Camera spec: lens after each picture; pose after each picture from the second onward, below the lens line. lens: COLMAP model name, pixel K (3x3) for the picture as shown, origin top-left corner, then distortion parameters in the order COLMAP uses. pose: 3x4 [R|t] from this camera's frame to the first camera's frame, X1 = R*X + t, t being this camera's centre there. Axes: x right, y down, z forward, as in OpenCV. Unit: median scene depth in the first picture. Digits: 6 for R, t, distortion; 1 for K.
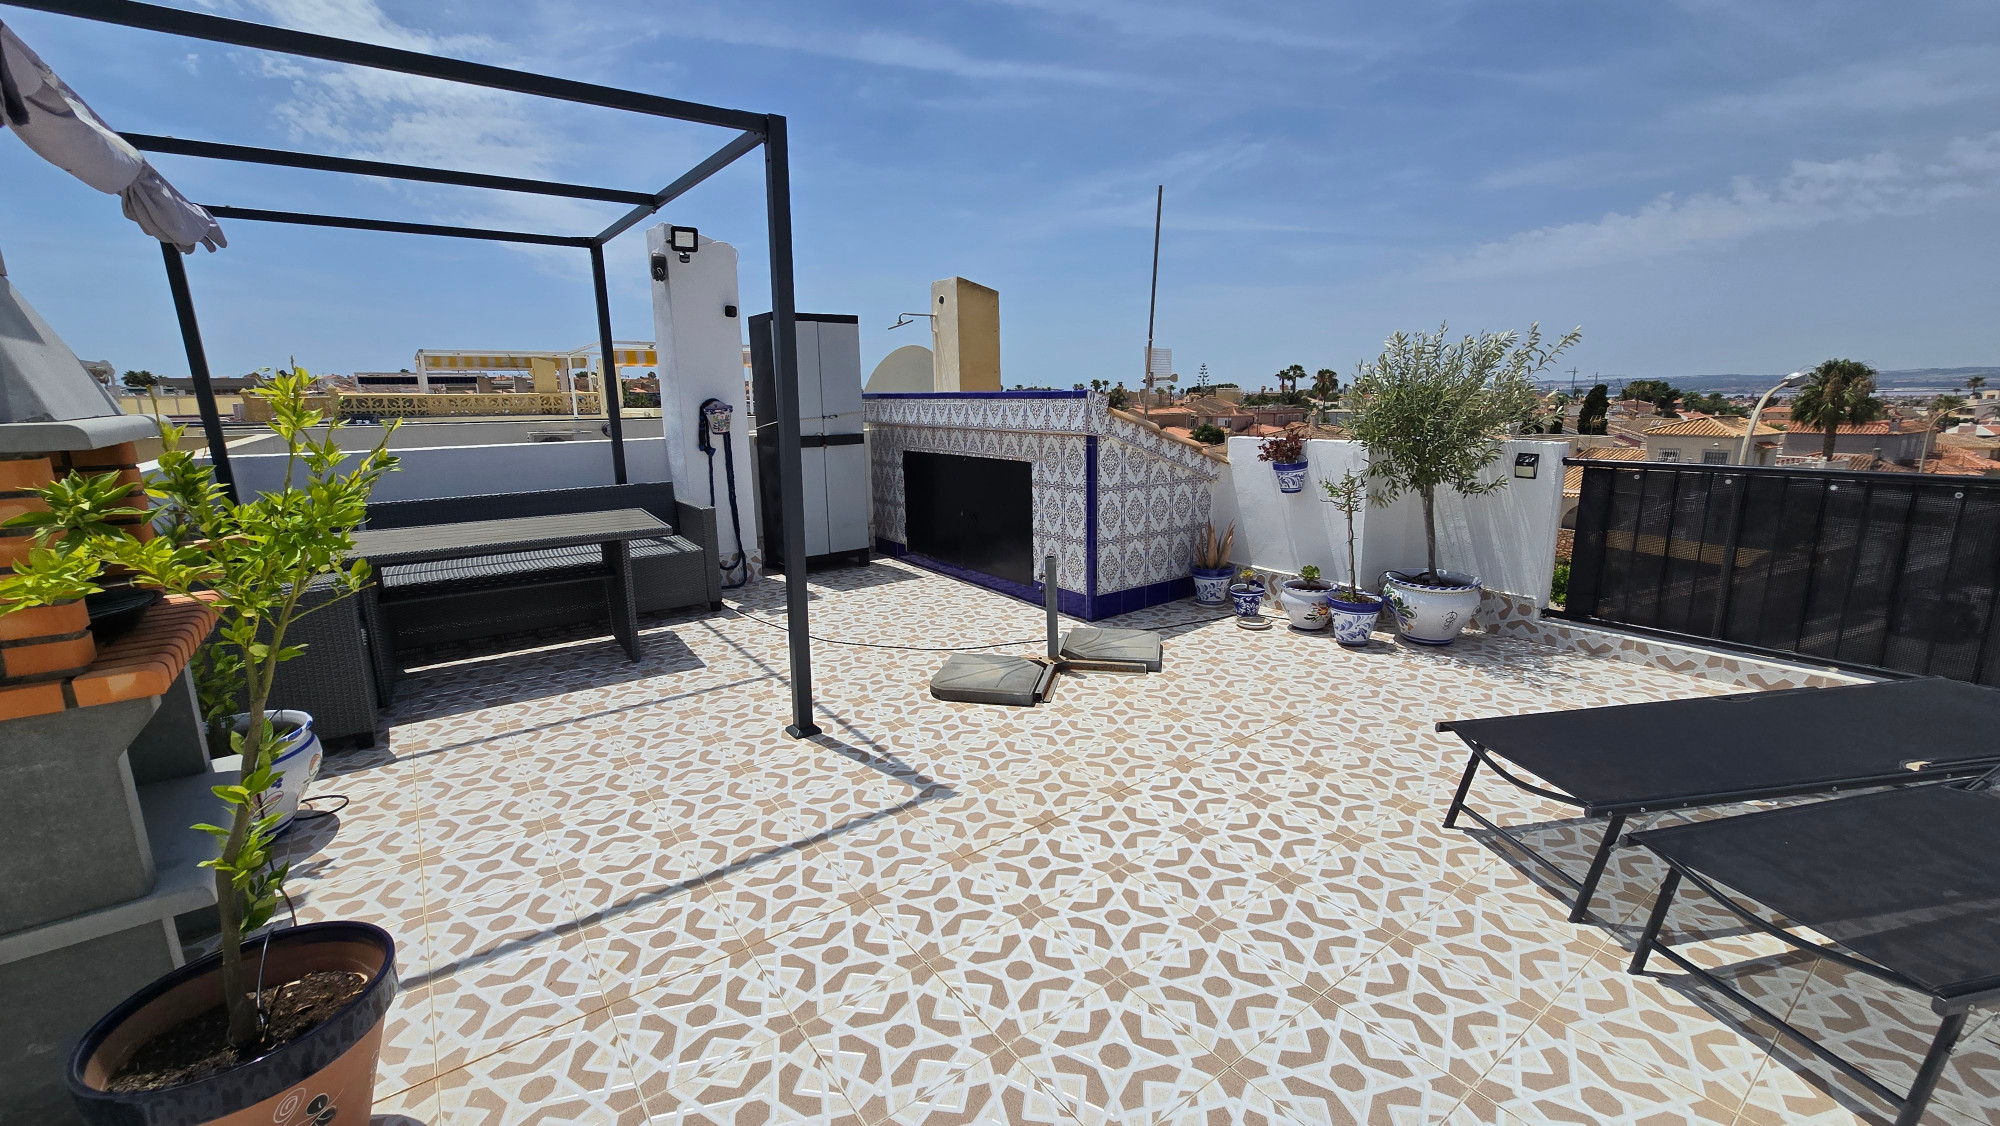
lens RADIAL K [[812.3, 0, 1002.6], [0, 812.3, 558.6], [0, 0, 1]] dist [-0.003724, 0.001629]
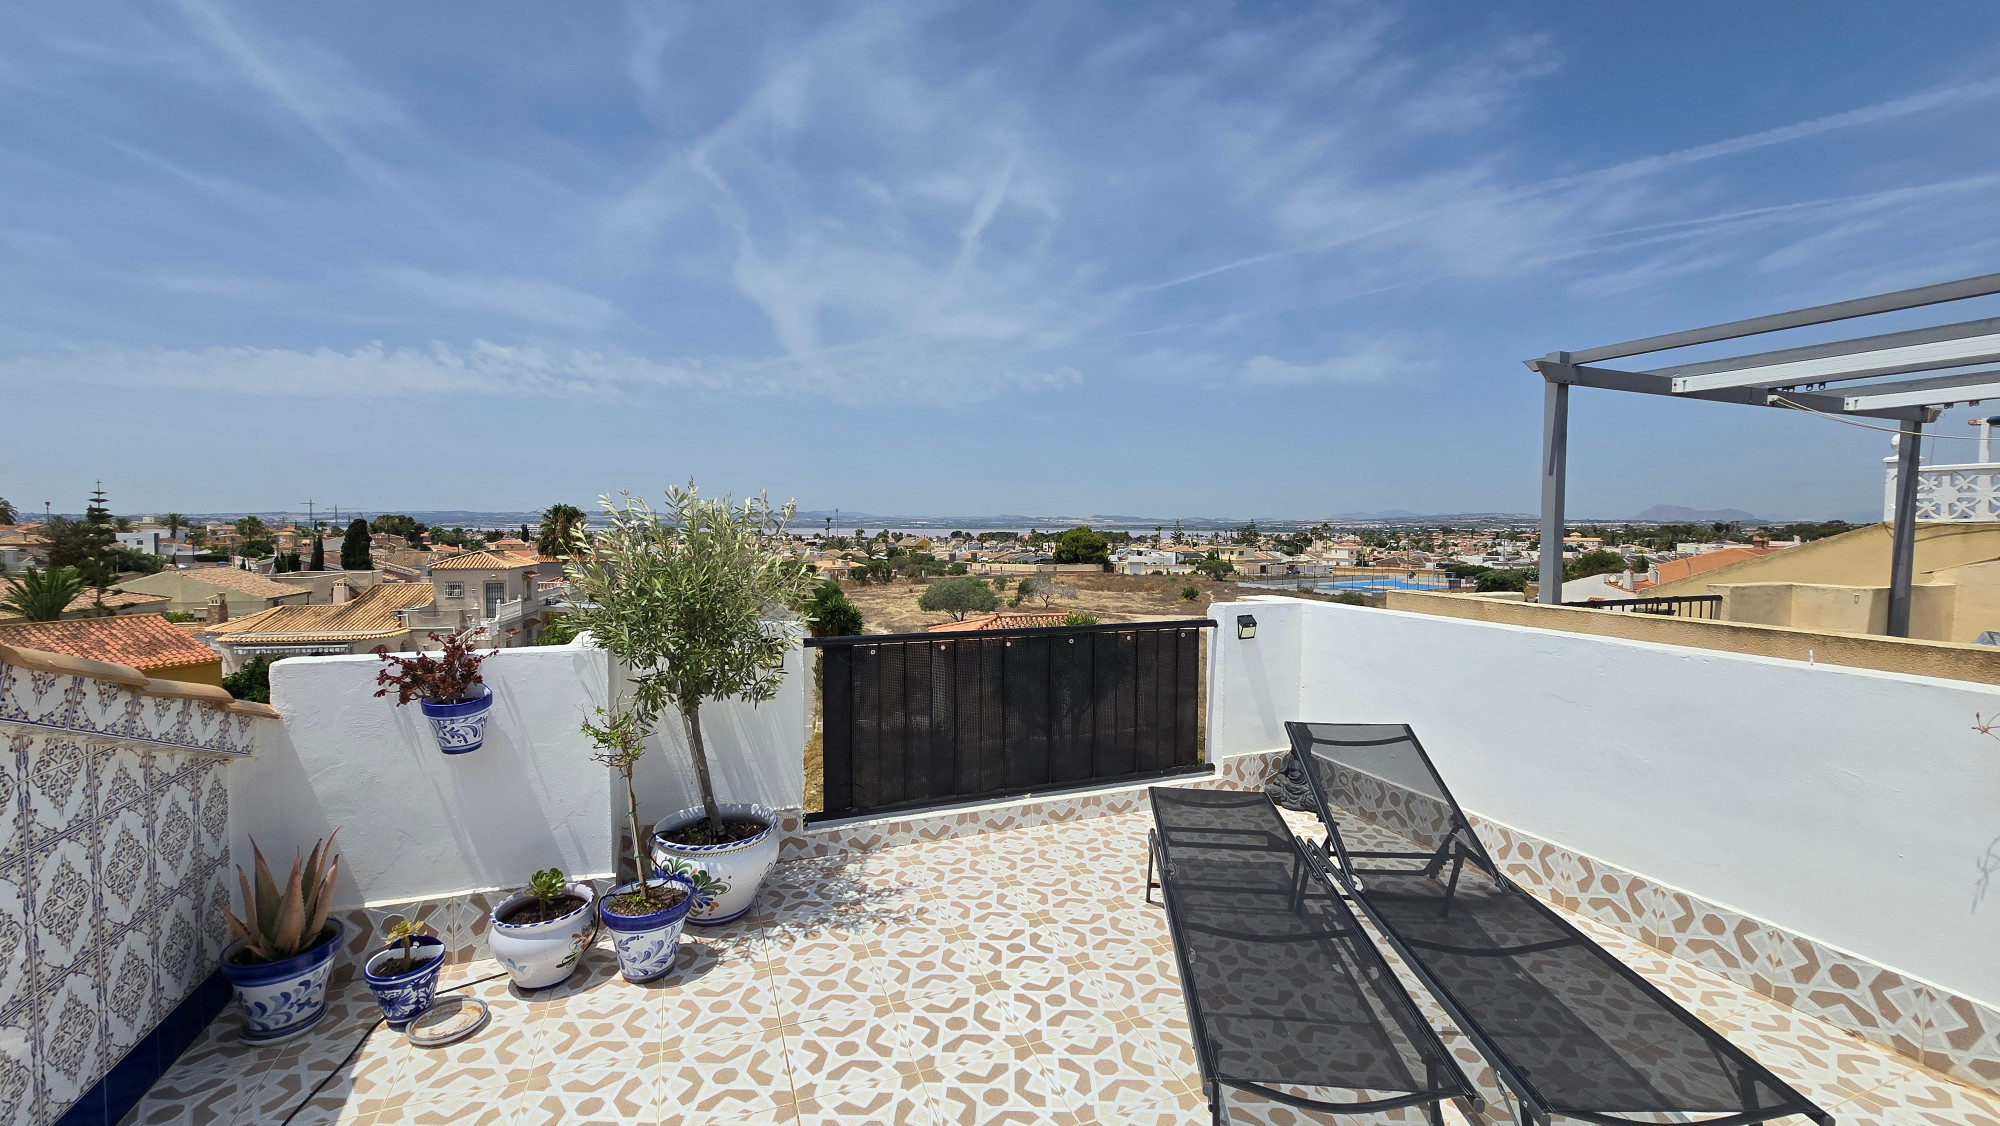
lens RADIAL K [[812.3, 0, 987.8], [0, 812.3, 575.5], [0, 0, 1]] dist [-0.003724, 0.001629]
pose [[0.264283, -0.047155, 0.963292, -0.021744], [0.181148, 0.983455, -0.001557, -0.036655], [-0.947280, 0.174910, 0.268453, 0.133808]]
